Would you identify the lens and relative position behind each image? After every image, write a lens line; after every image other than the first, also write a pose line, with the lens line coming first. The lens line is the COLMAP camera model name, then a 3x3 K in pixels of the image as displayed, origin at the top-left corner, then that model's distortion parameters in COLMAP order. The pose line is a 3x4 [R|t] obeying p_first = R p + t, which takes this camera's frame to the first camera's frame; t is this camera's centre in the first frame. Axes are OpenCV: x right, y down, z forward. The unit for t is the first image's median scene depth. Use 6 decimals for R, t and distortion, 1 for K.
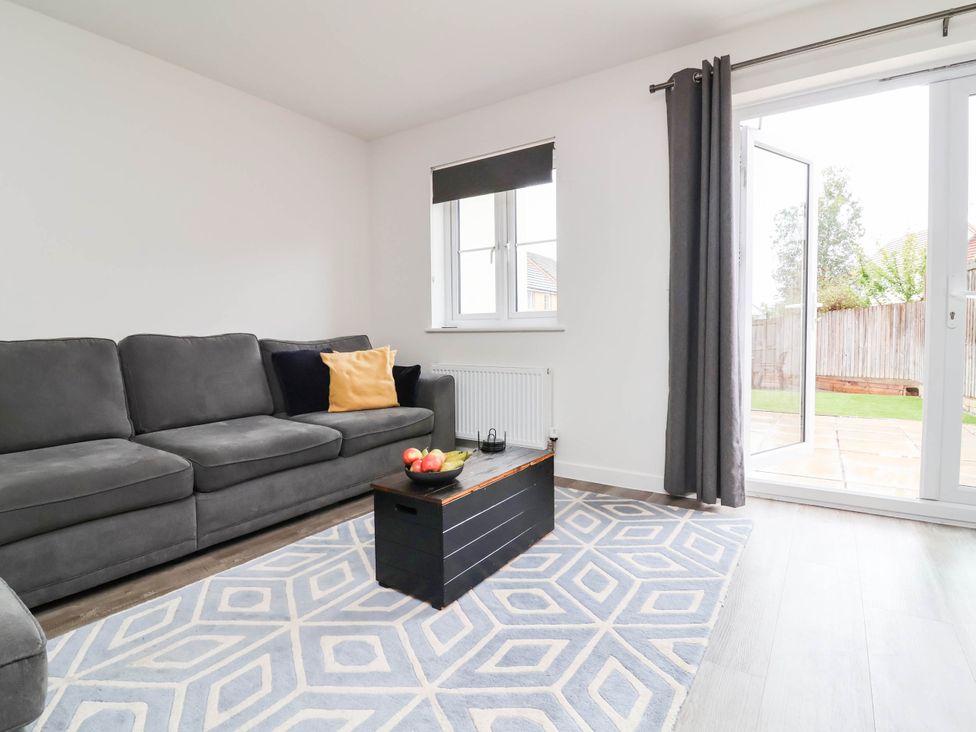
lens RADIAL K [[506.8, 0, 488.0], [0, 506.8, 366.0], [0, 0, 1]] dist [-0.000095, 0.000425]
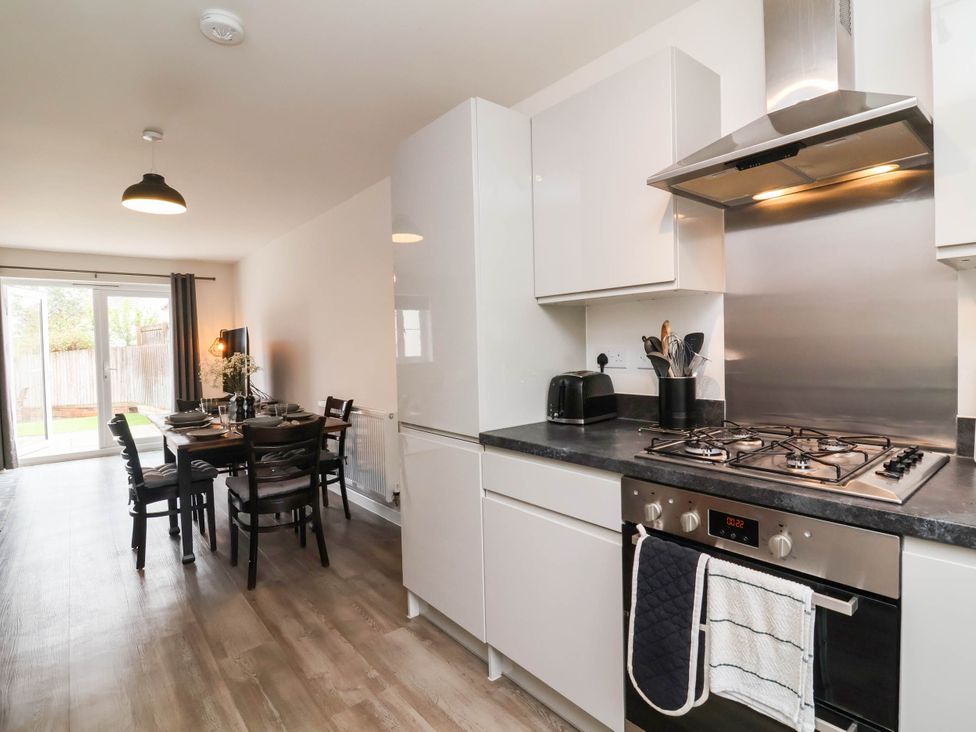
lens RADIAL K [[506.8, 0, 488.0], [0, 506.8, 366.0], [0, 0, 1]] dist [-0.000095, 0.000425]
pose [[0.289697, -0.013106, 0.957029, -0.221511], [0.060827, 0.998137, -0.004744, -0.005010], [-0.955184, 0.059587, 0.289954, -0.354655]]
